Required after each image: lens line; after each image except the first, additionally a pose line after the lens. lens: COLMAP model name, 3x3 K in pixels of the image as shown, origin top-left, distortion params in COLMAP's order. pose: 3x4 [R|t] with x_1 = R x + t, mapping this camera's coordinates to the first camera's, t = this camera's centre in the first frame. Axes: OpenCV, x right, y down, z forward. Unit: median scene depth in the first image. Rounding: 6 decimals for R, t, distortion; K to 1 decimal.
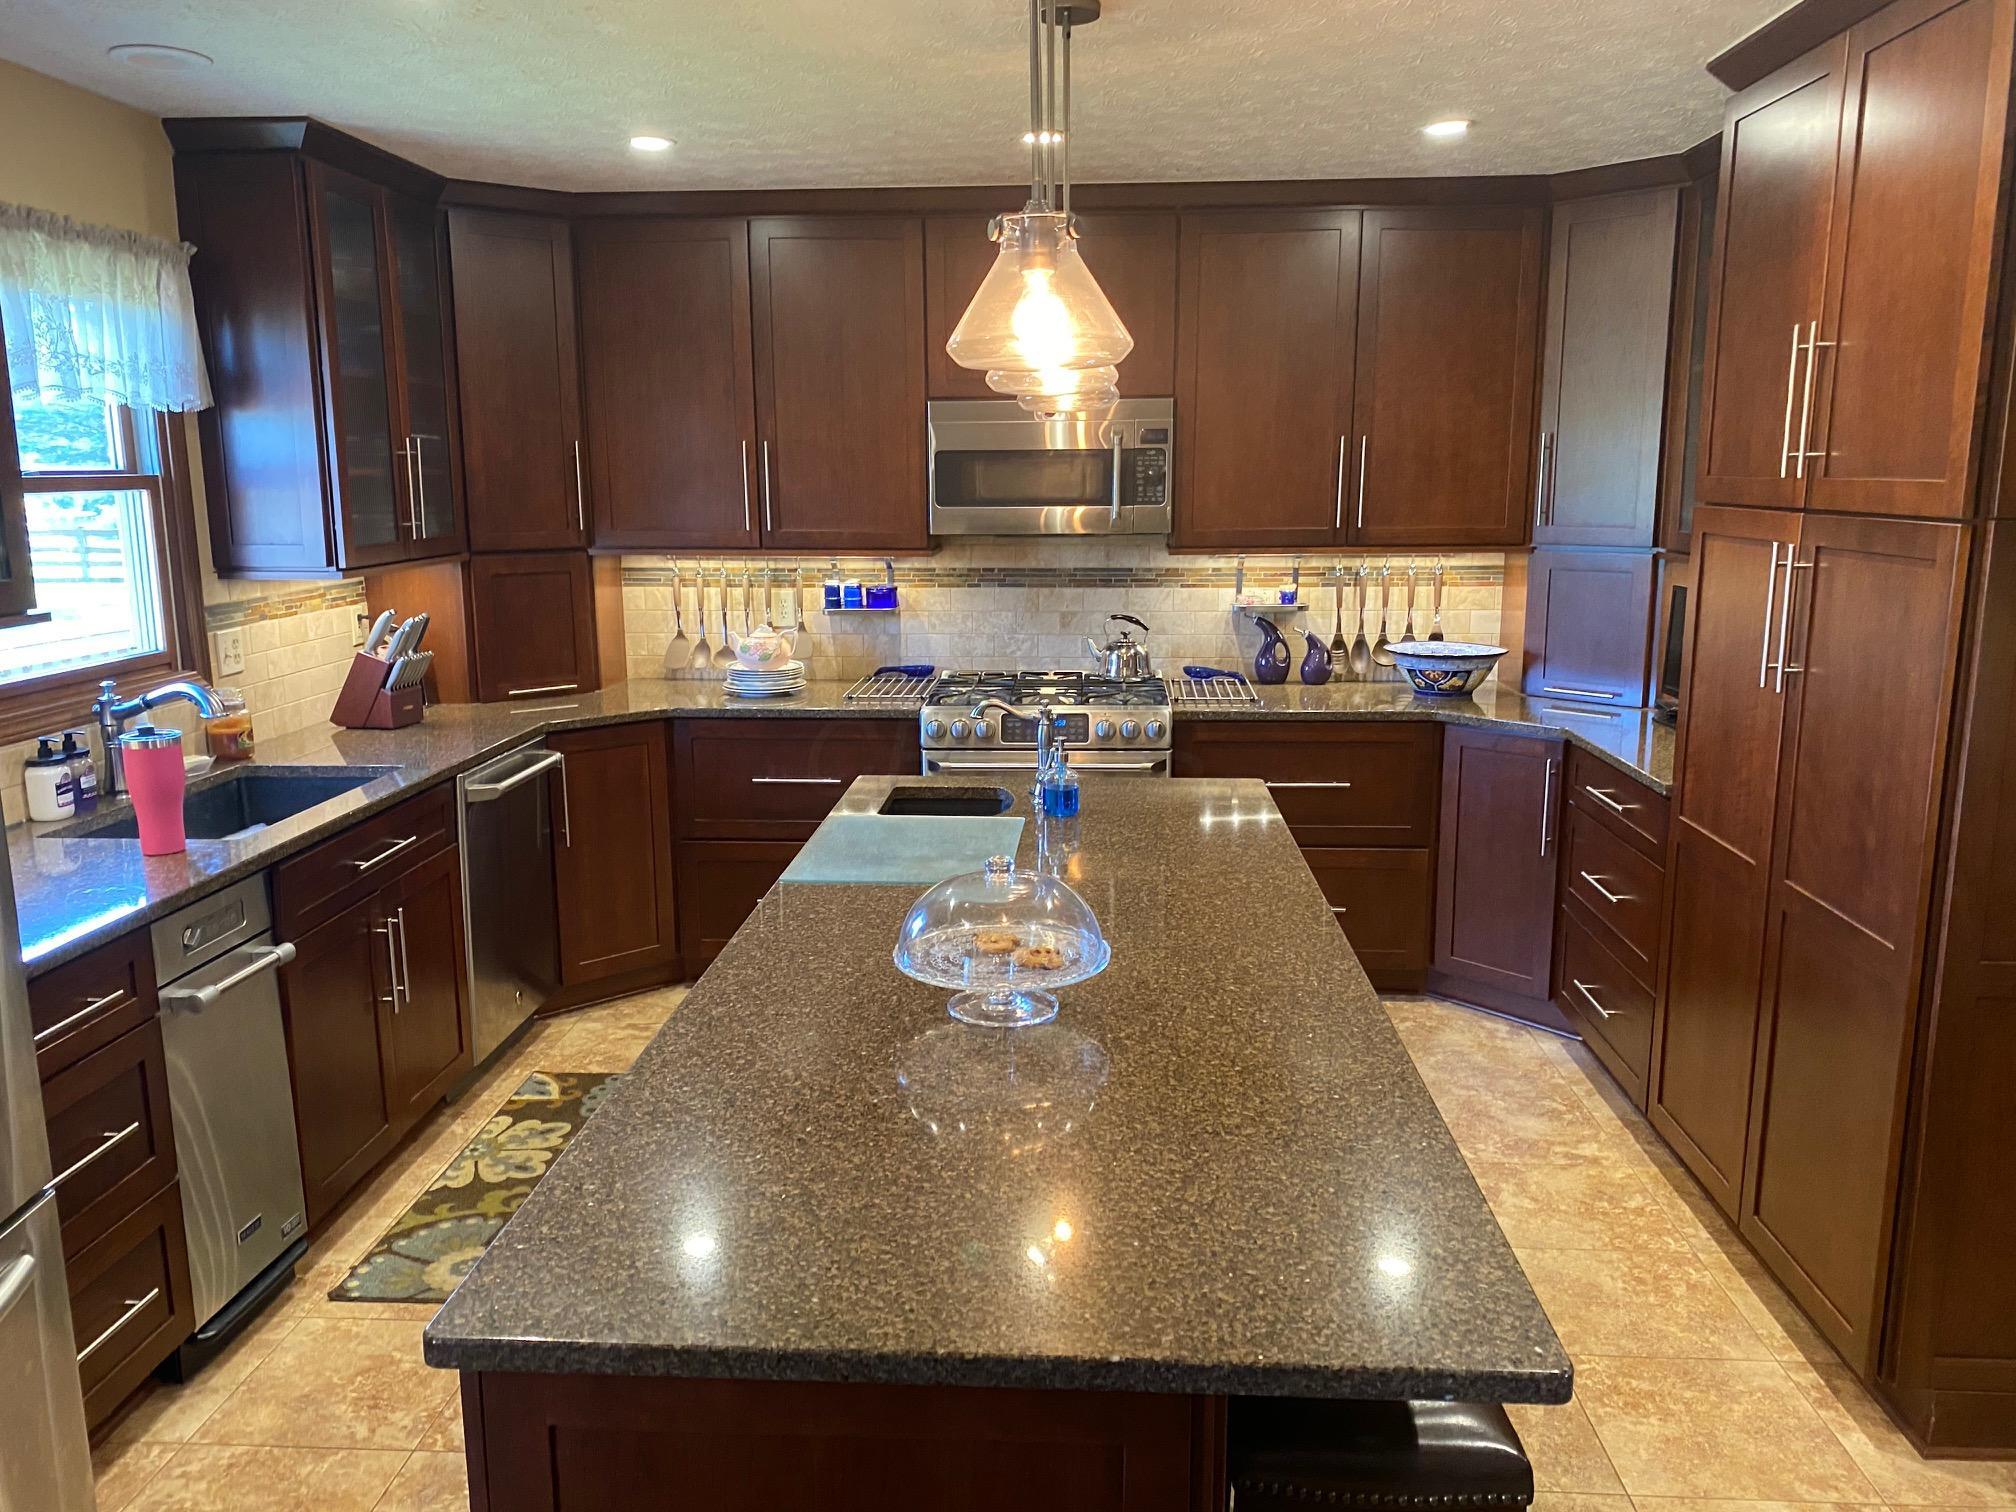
lens RADIAL K [[1533.1, 0, 1009.0], [0, 1533.1, 757.9], [0, 0, 1]] dist [0.051753, -0.047563]
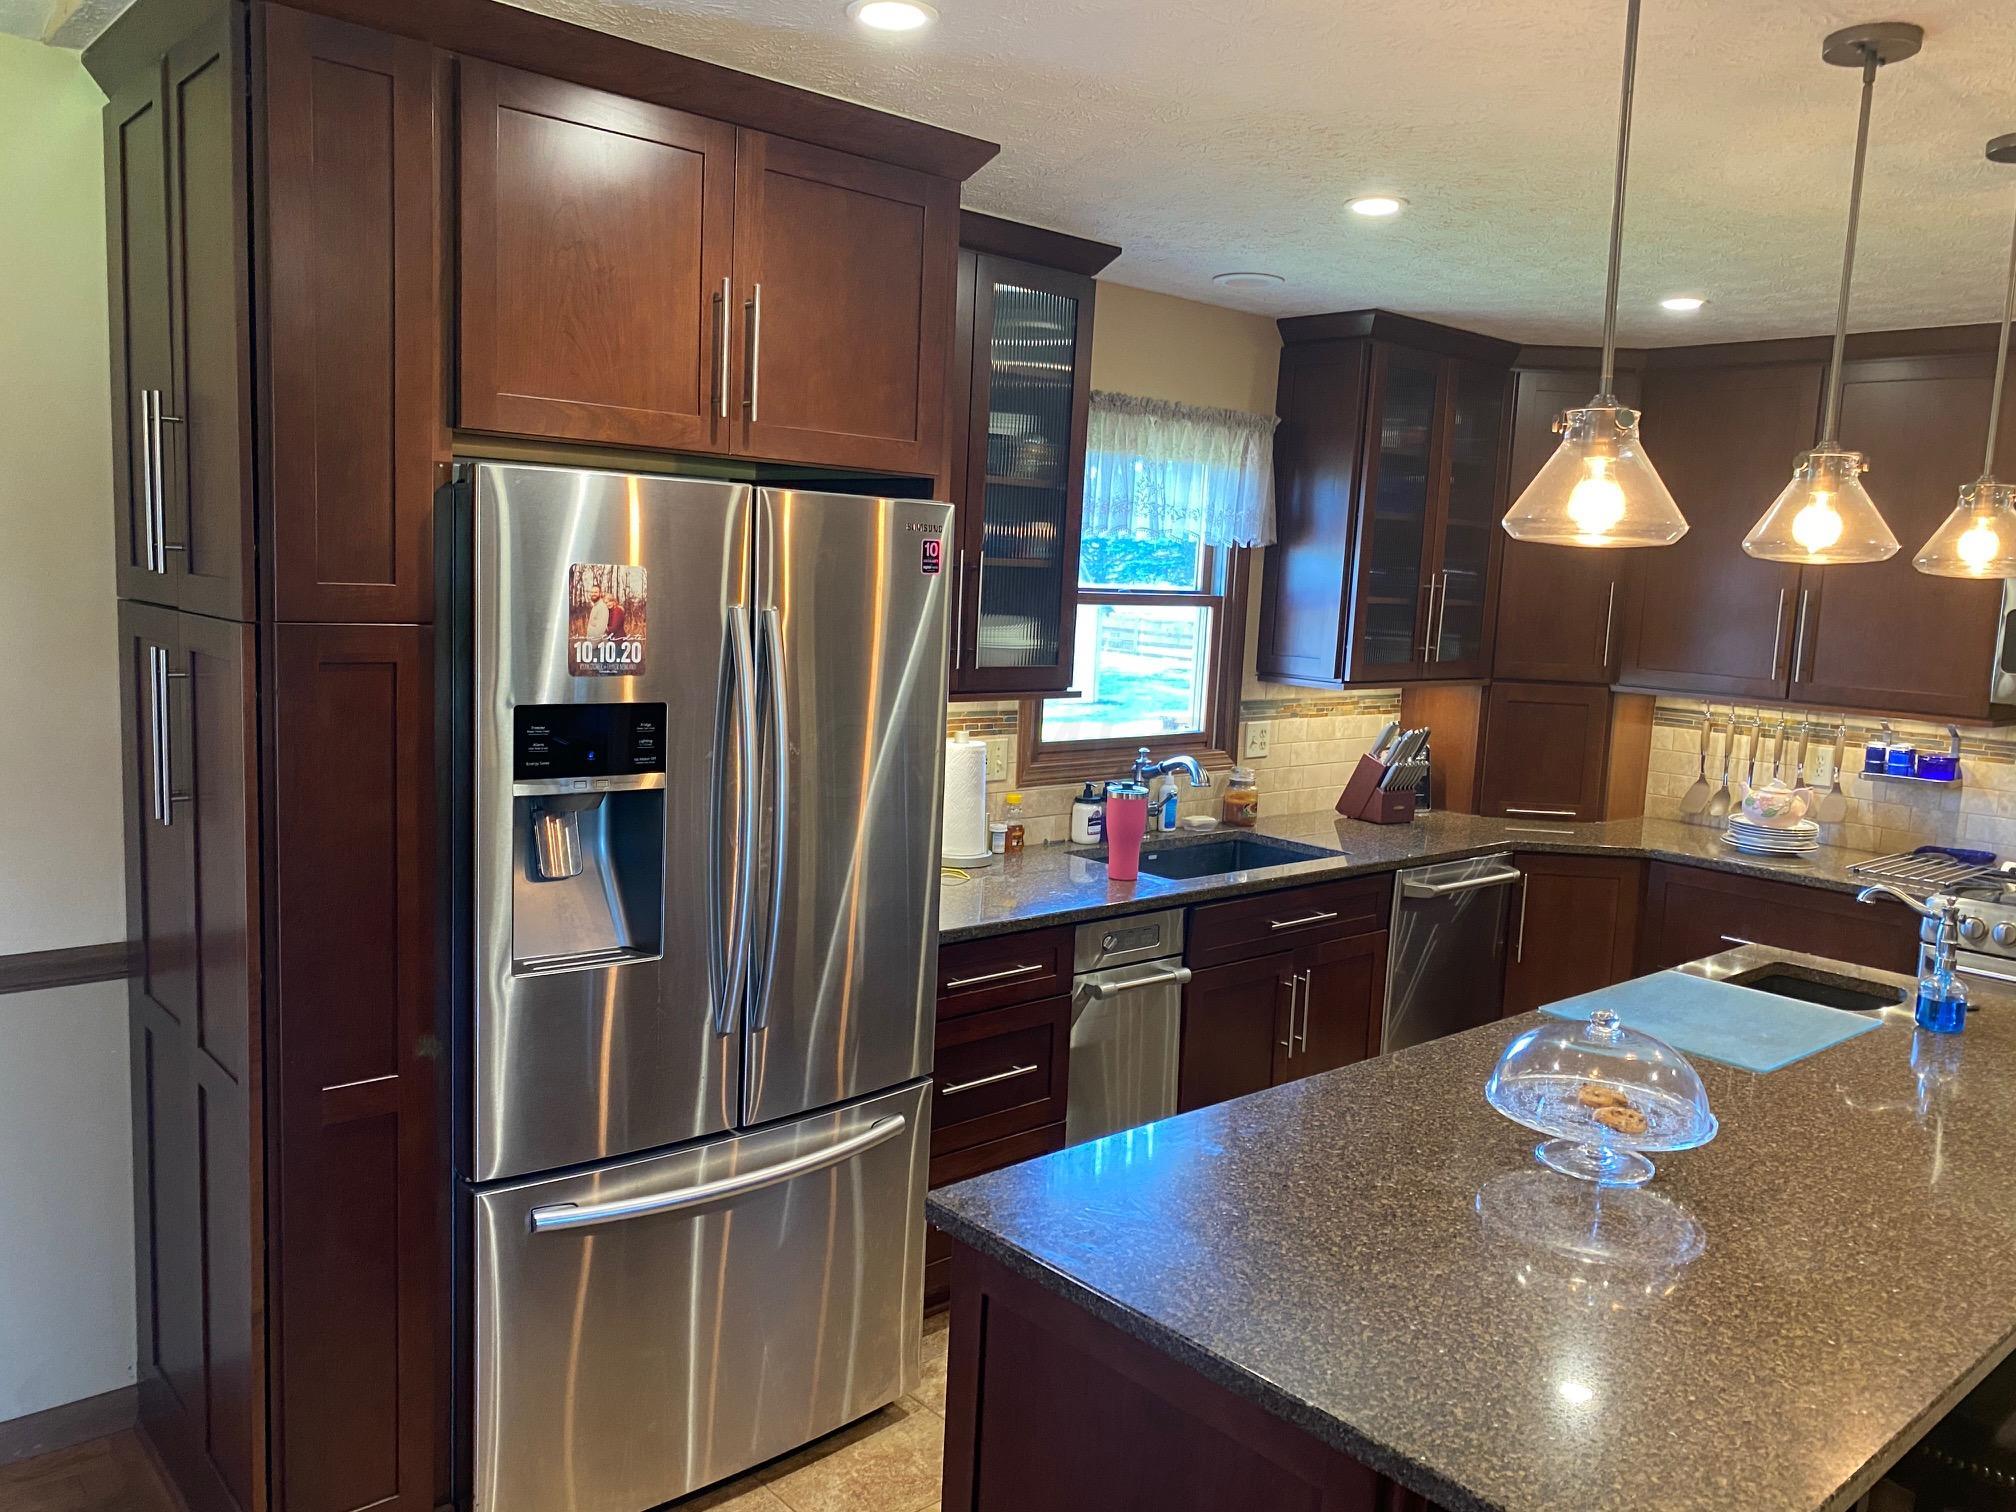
lens RADIAL K [[1533.1, 0, 1007.7], [0, 1533.1, 771.6], [0, 0, 1]] dist [0.051753, -0.047563]
pose [[0.709654, 0.133291, -0.691828, 0.181682], [-0.180713, 0.983527, 0.004122, -0.010964], [0.680981, 0.122097, 0.722051, -0.012528]]
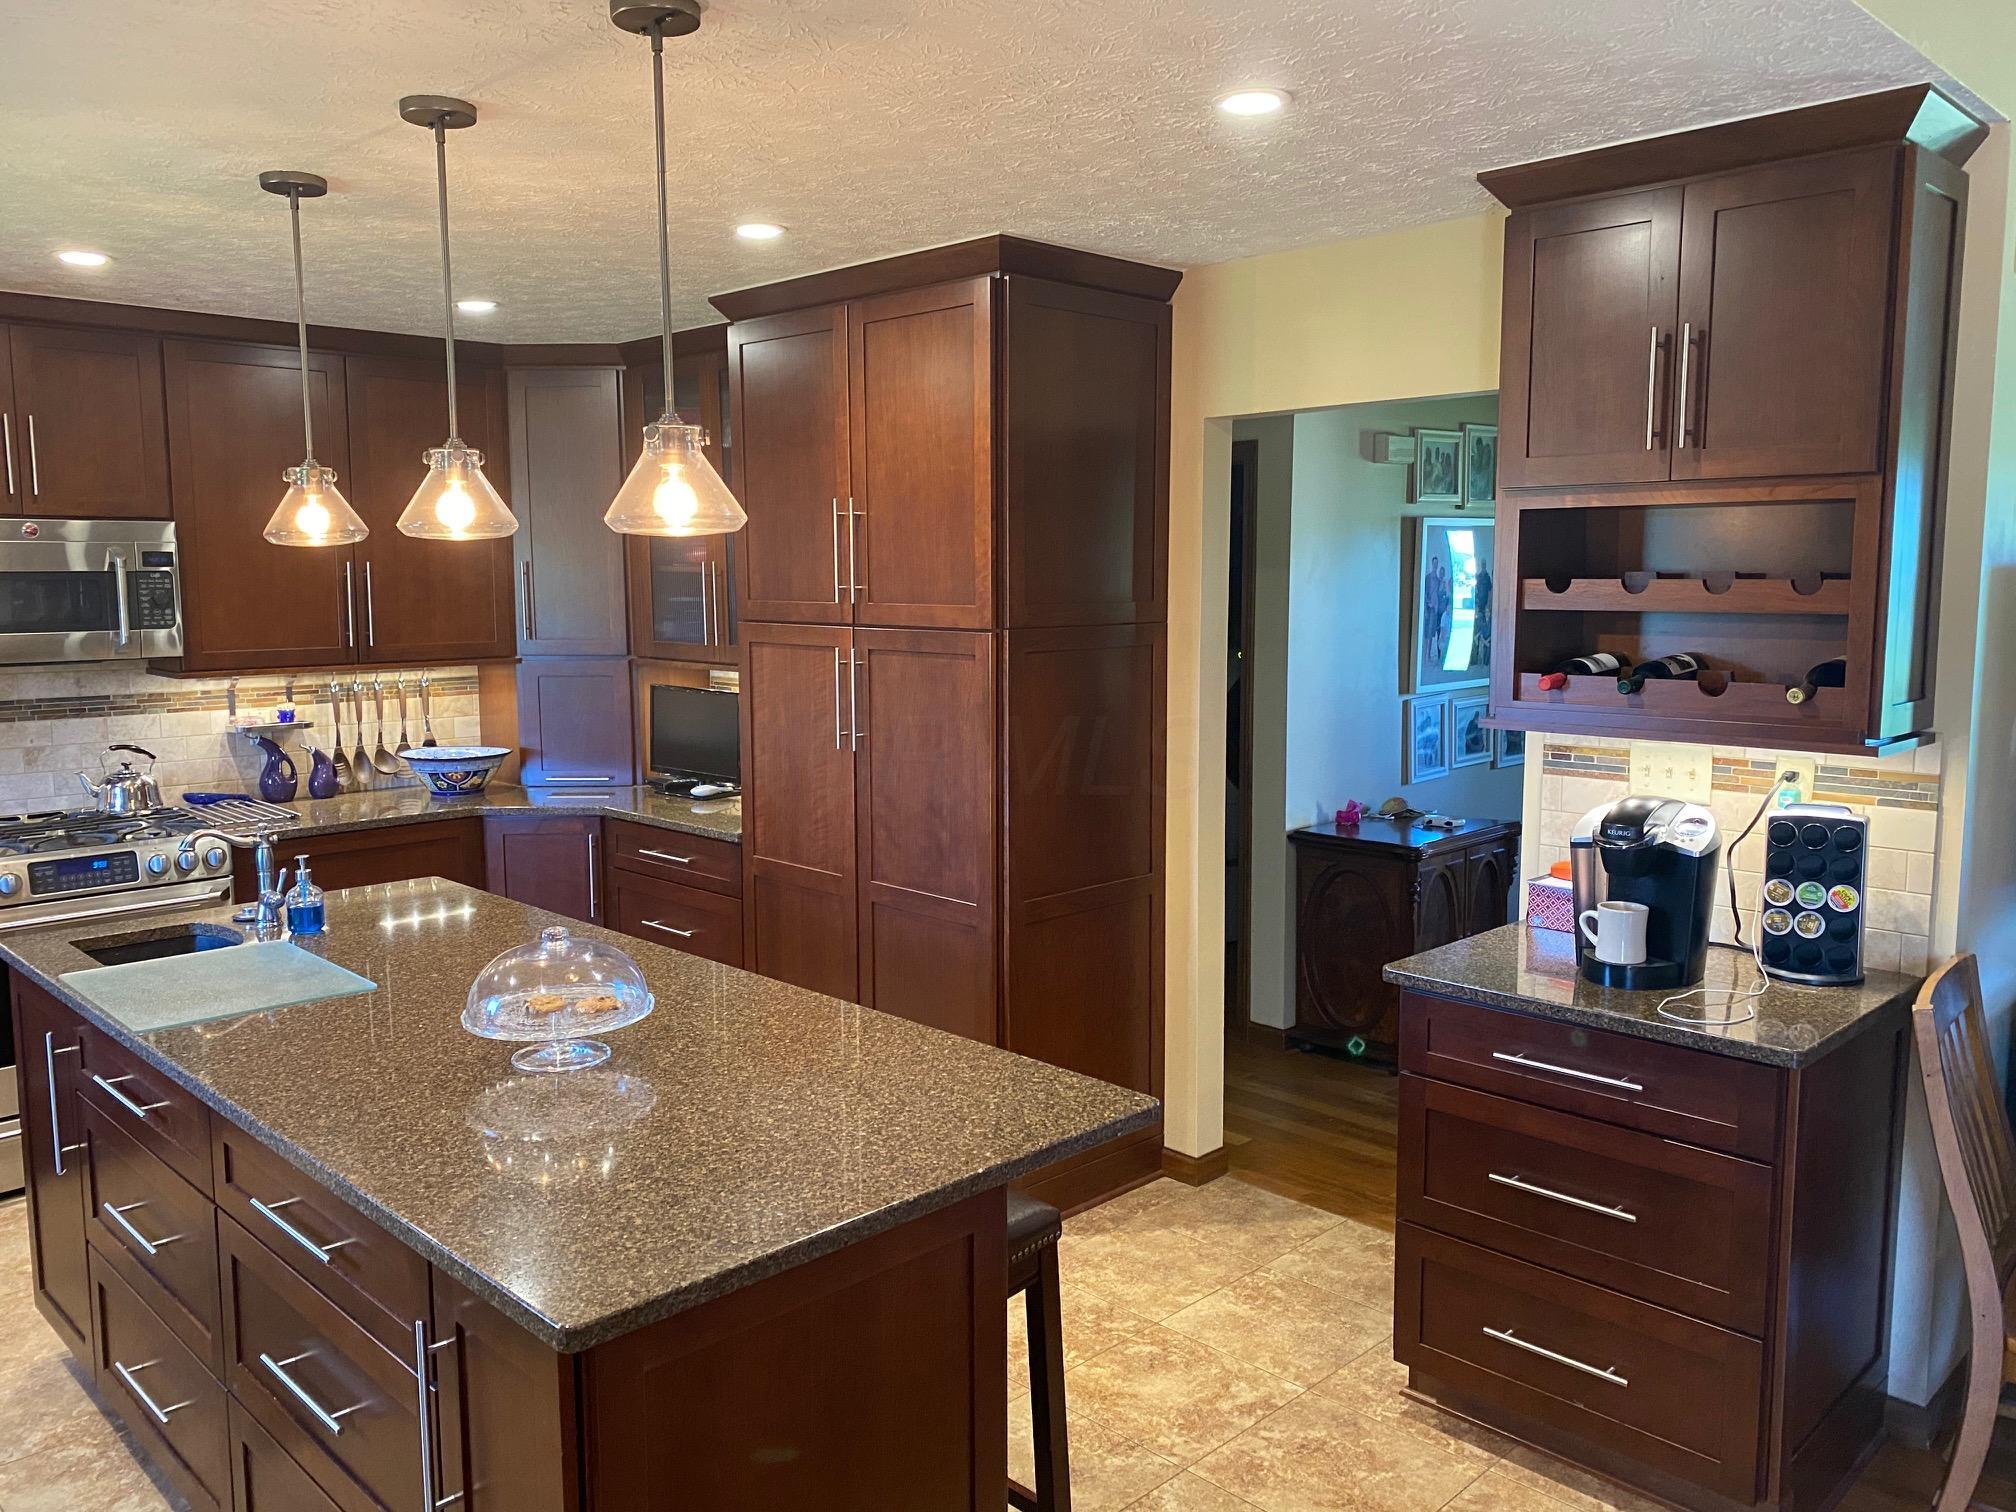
lens RADIAL K [[1533.1, 0, 1017.9], [0, 1533.1, 743.0], [0, 0, 1]] dist [0.051753, -0.047563]
pose [[0.655966, -0.079138, 0.750630, -0.298797], [0.138561, 0.990213, -0.016689, -0.003202], [-0.741963, 0.114956, 0.660512, -0.032338]]
